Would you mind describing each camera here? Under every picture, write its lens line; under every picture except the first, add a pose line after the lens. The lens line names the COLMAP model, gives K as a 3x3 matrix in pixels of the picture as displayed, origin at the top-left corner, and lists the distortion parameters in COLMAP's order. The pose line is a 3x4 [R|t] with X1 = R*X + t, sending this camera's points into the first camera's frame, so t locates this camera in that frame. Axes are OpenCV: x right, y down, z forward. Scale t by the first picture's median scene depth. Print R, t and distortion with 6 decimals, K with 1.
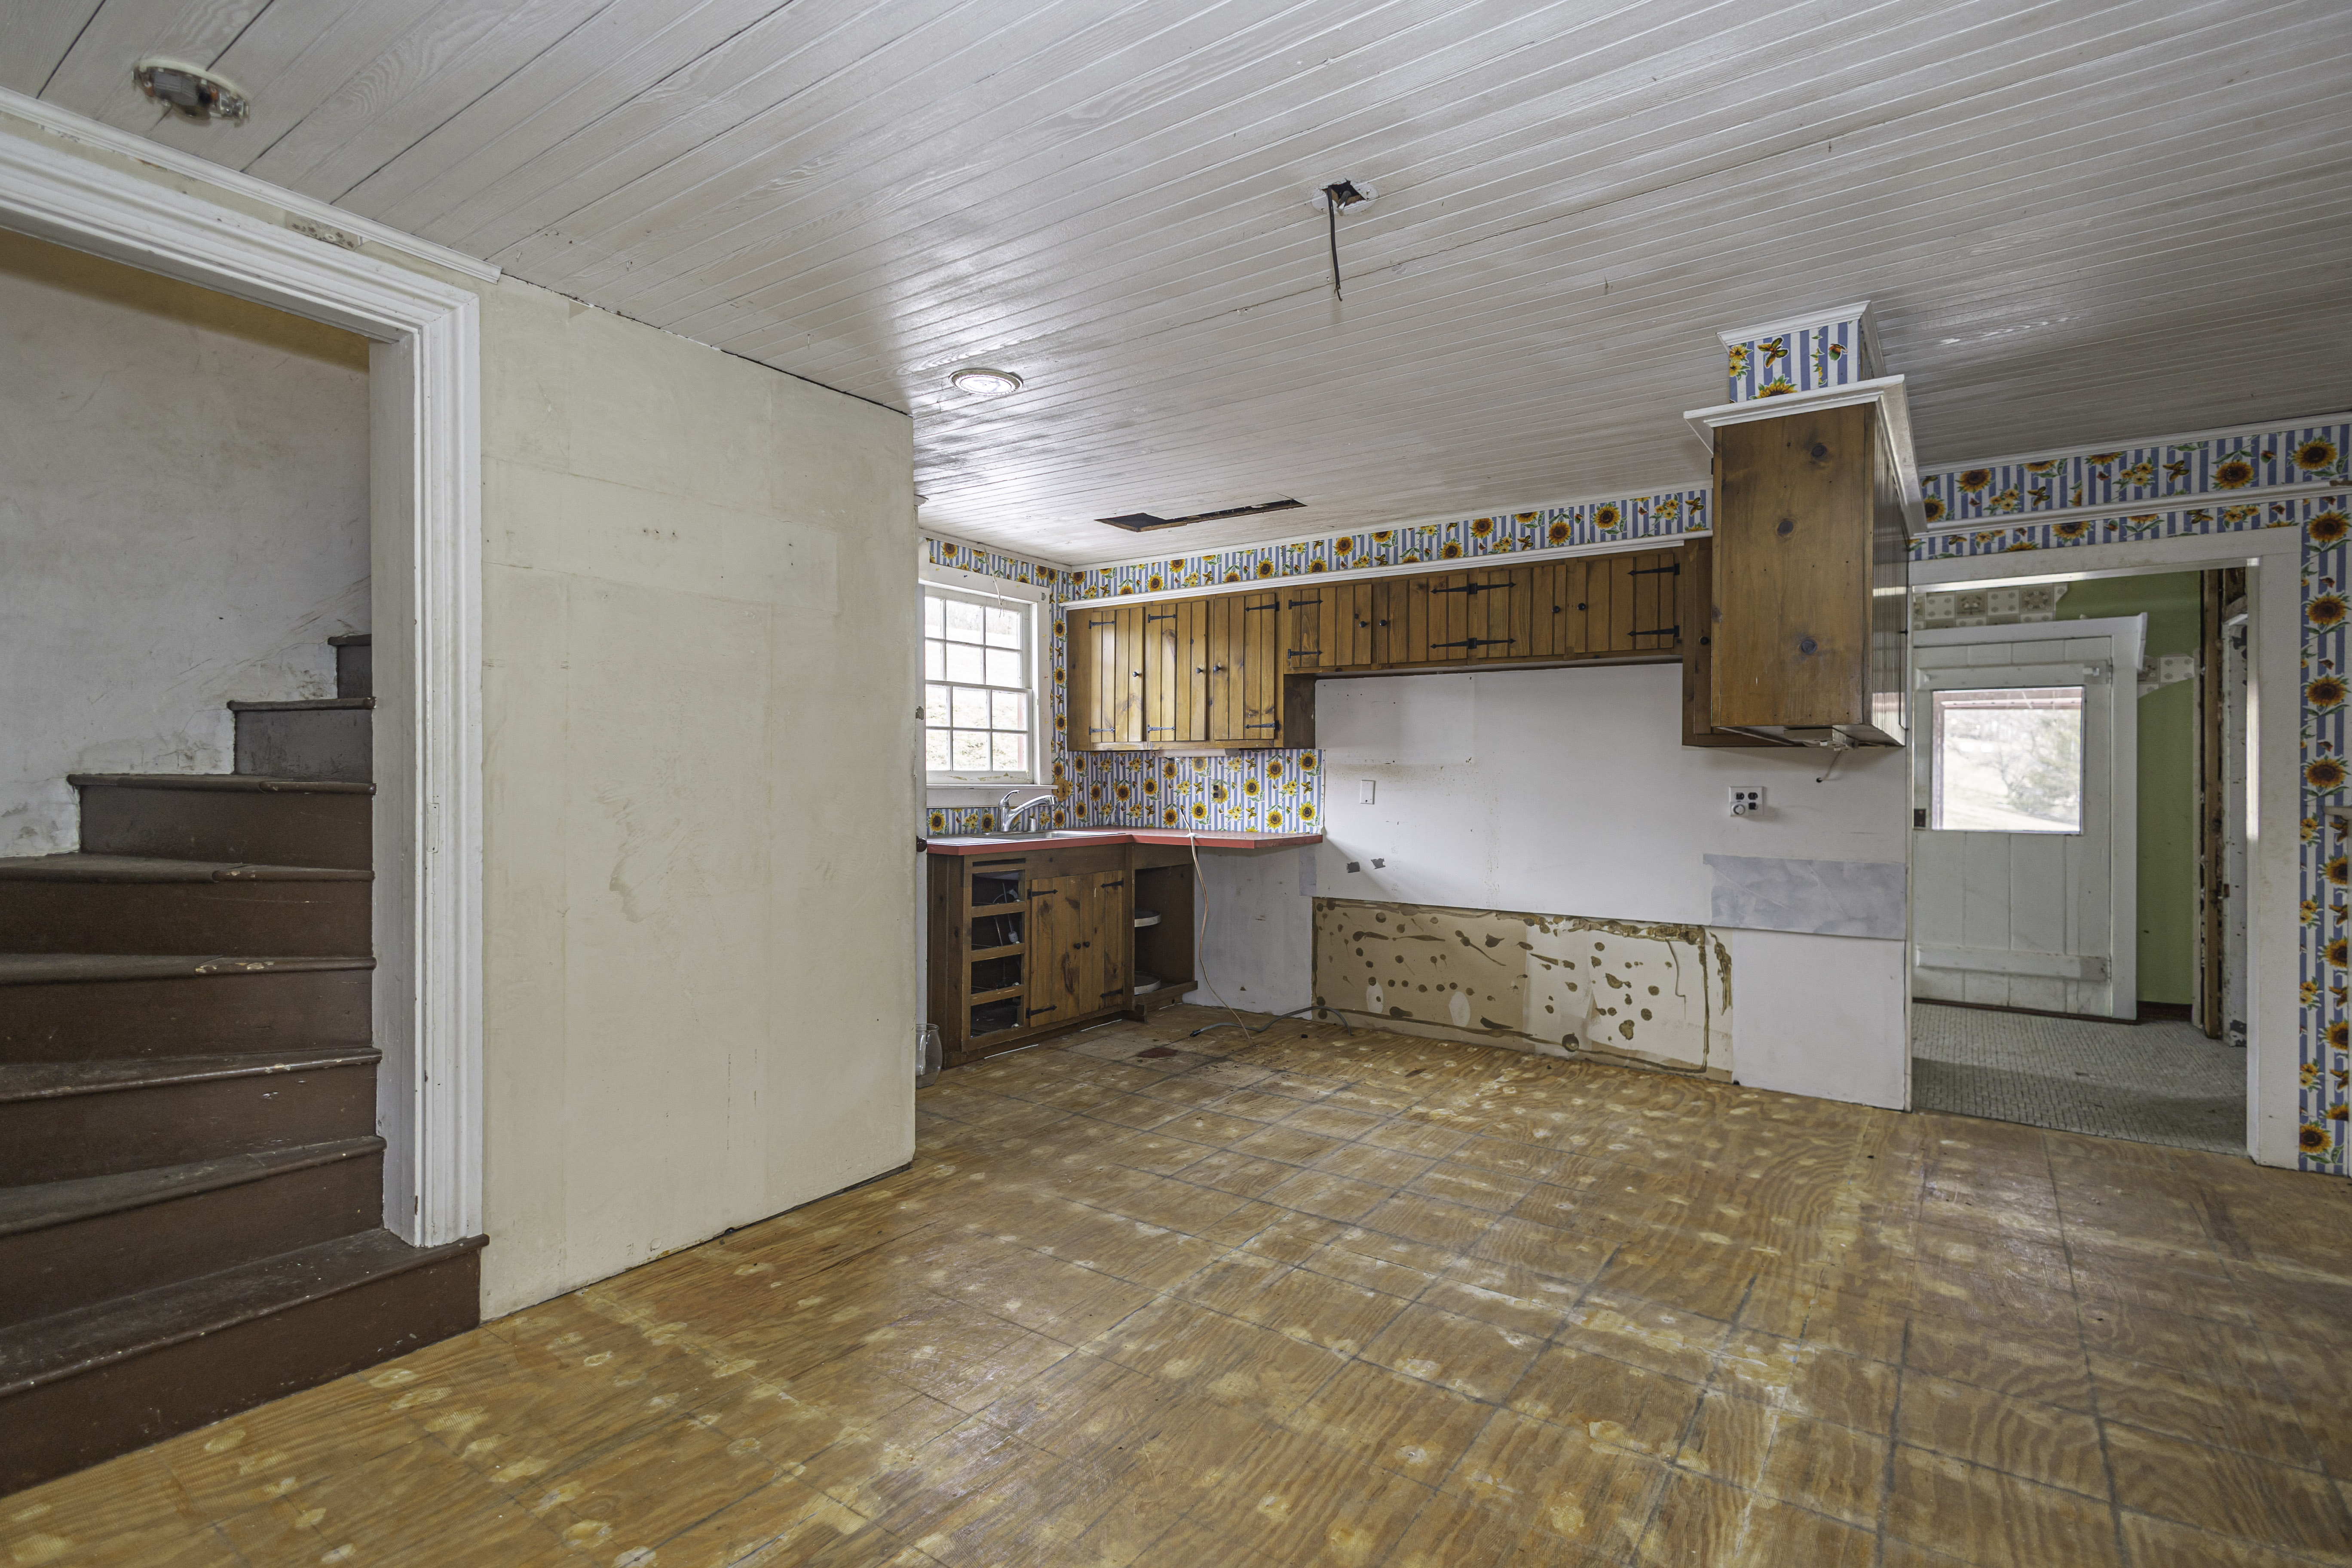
lens RADIAL K [[1128.1, 0, 1175.4], [0, 1128.1, 790.1], [0, 0, 1]] dist [0.001432, 0.000059]
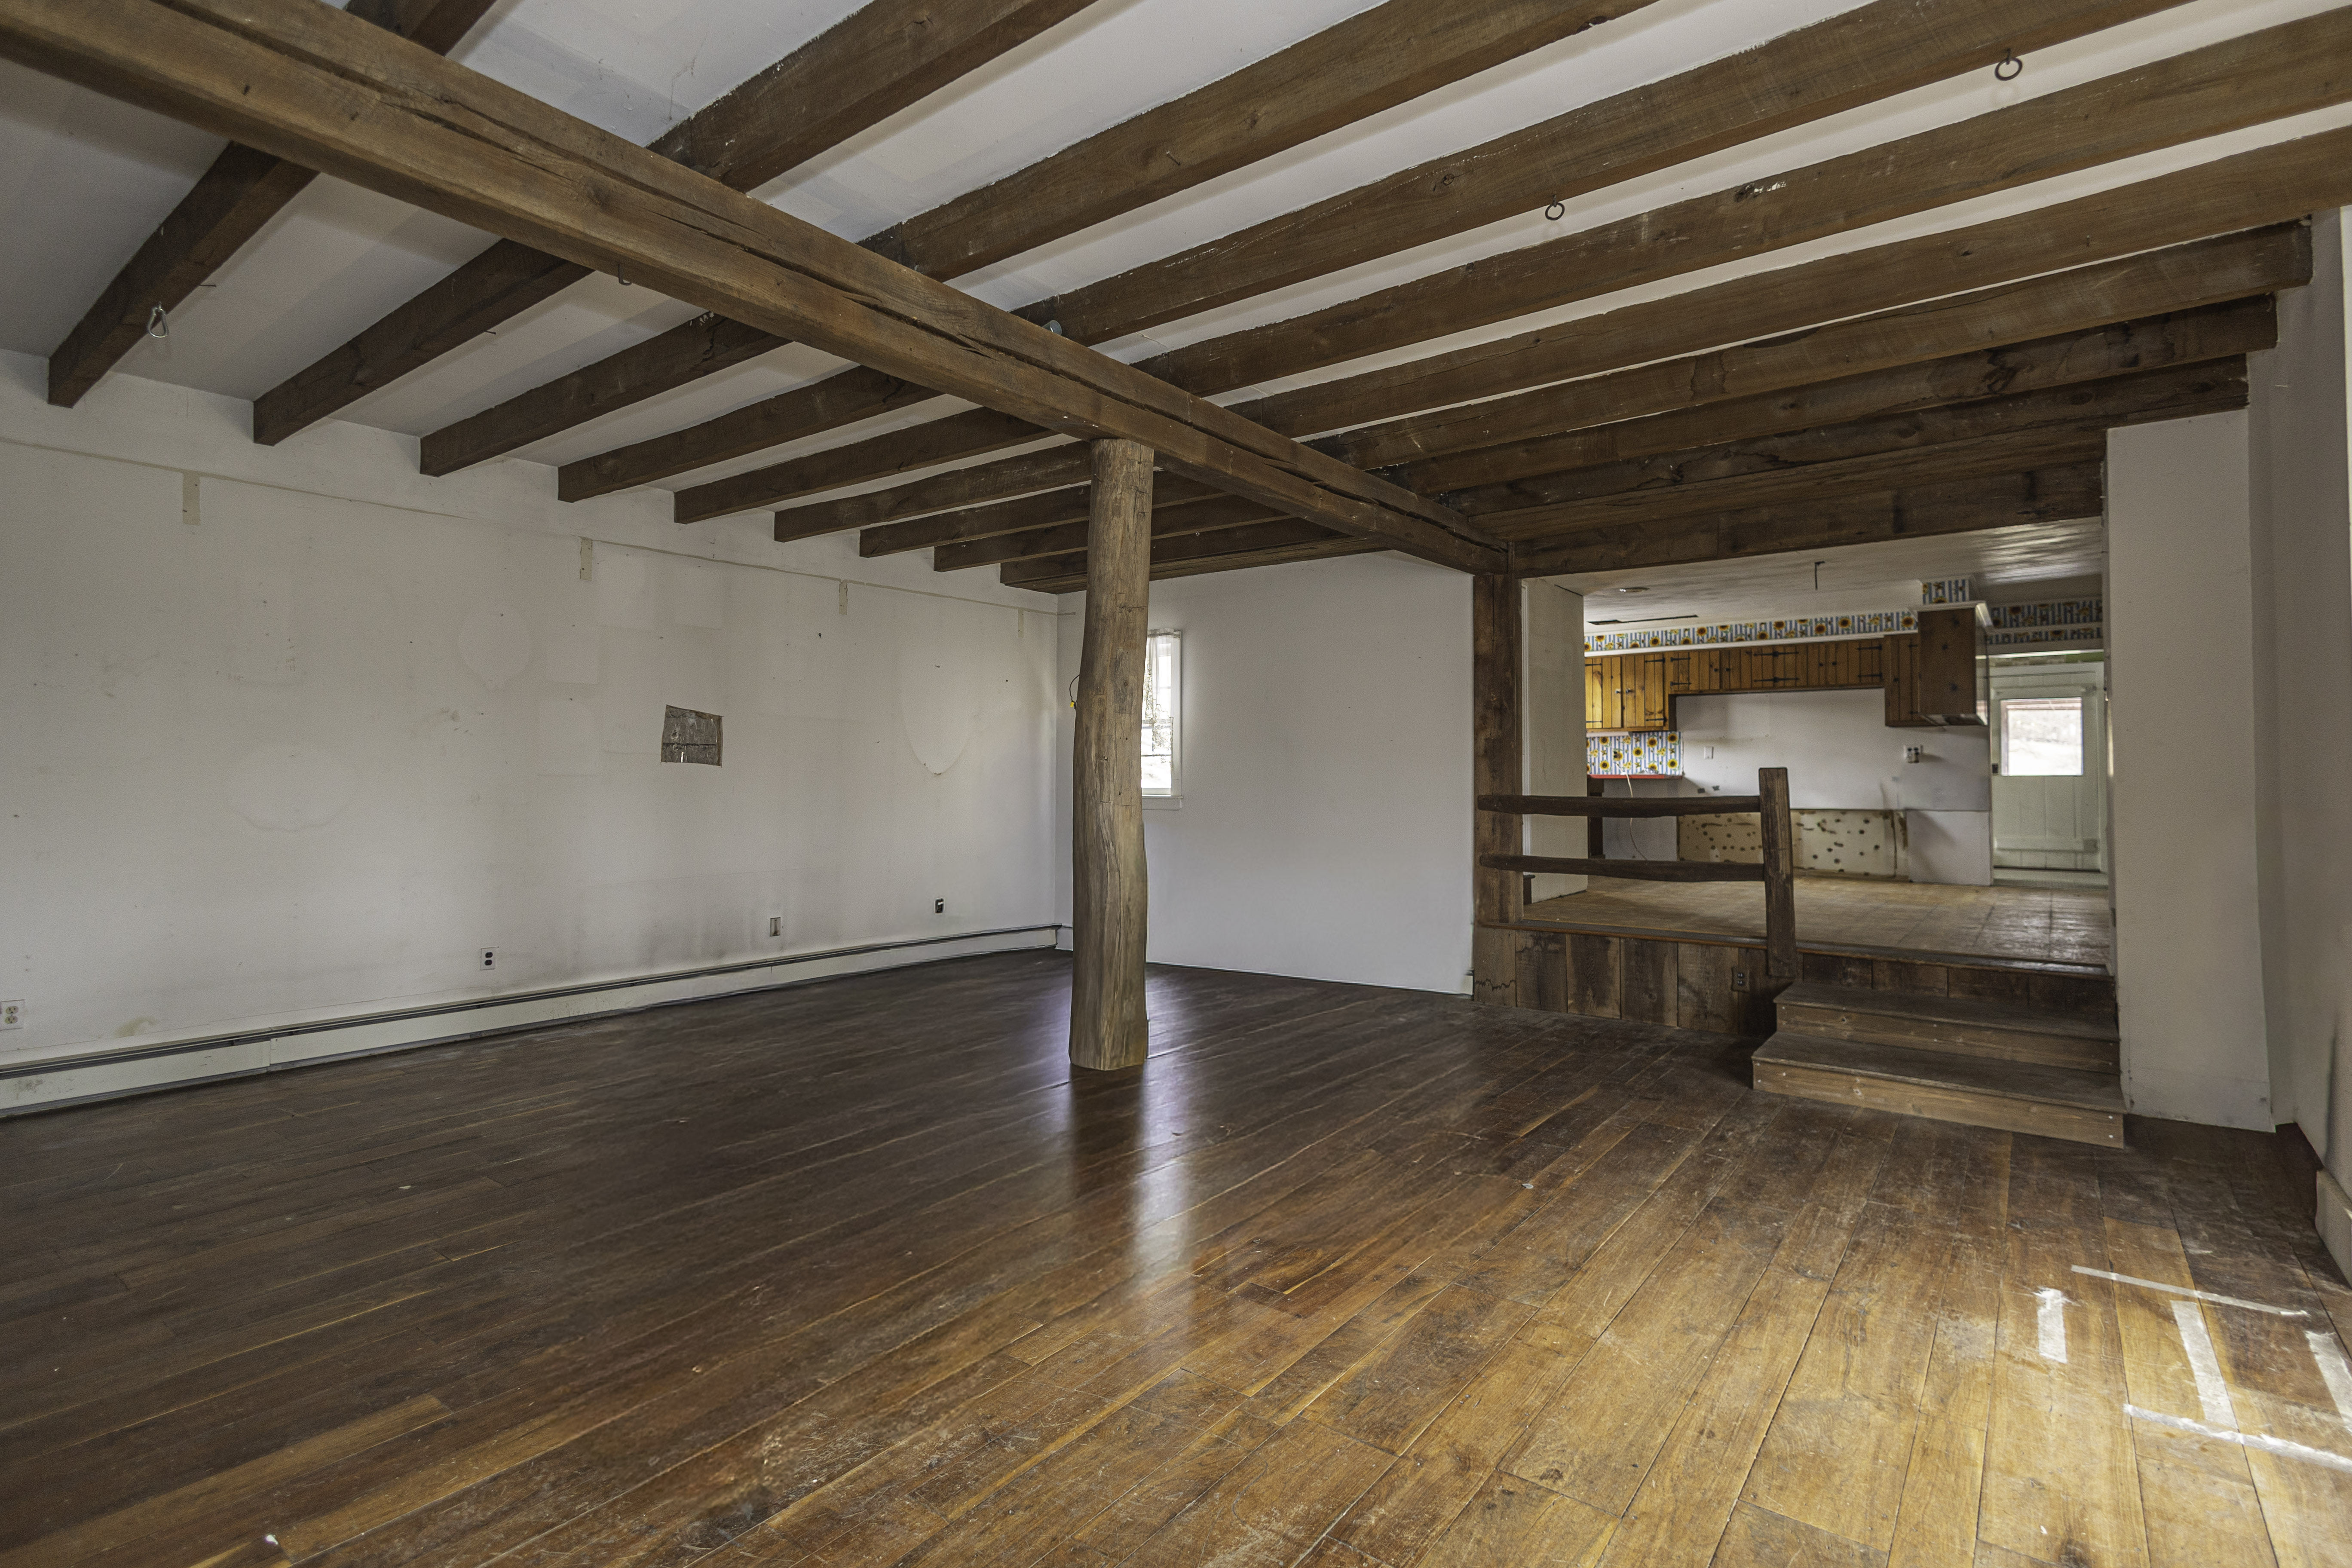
lens RADIAL K [[1128.1, 0, 1177.3], [0, 1128.1, 764.3], [0, 0, 1]] dist [0.001432, 0.000059]
pose [[0.999062, -0.003166, -0.043197, -0.698248], [0.001898, 0.999567, -0.029370, 0.080863], [0.043271, 0.029260, 0.998635, -1.056146]]
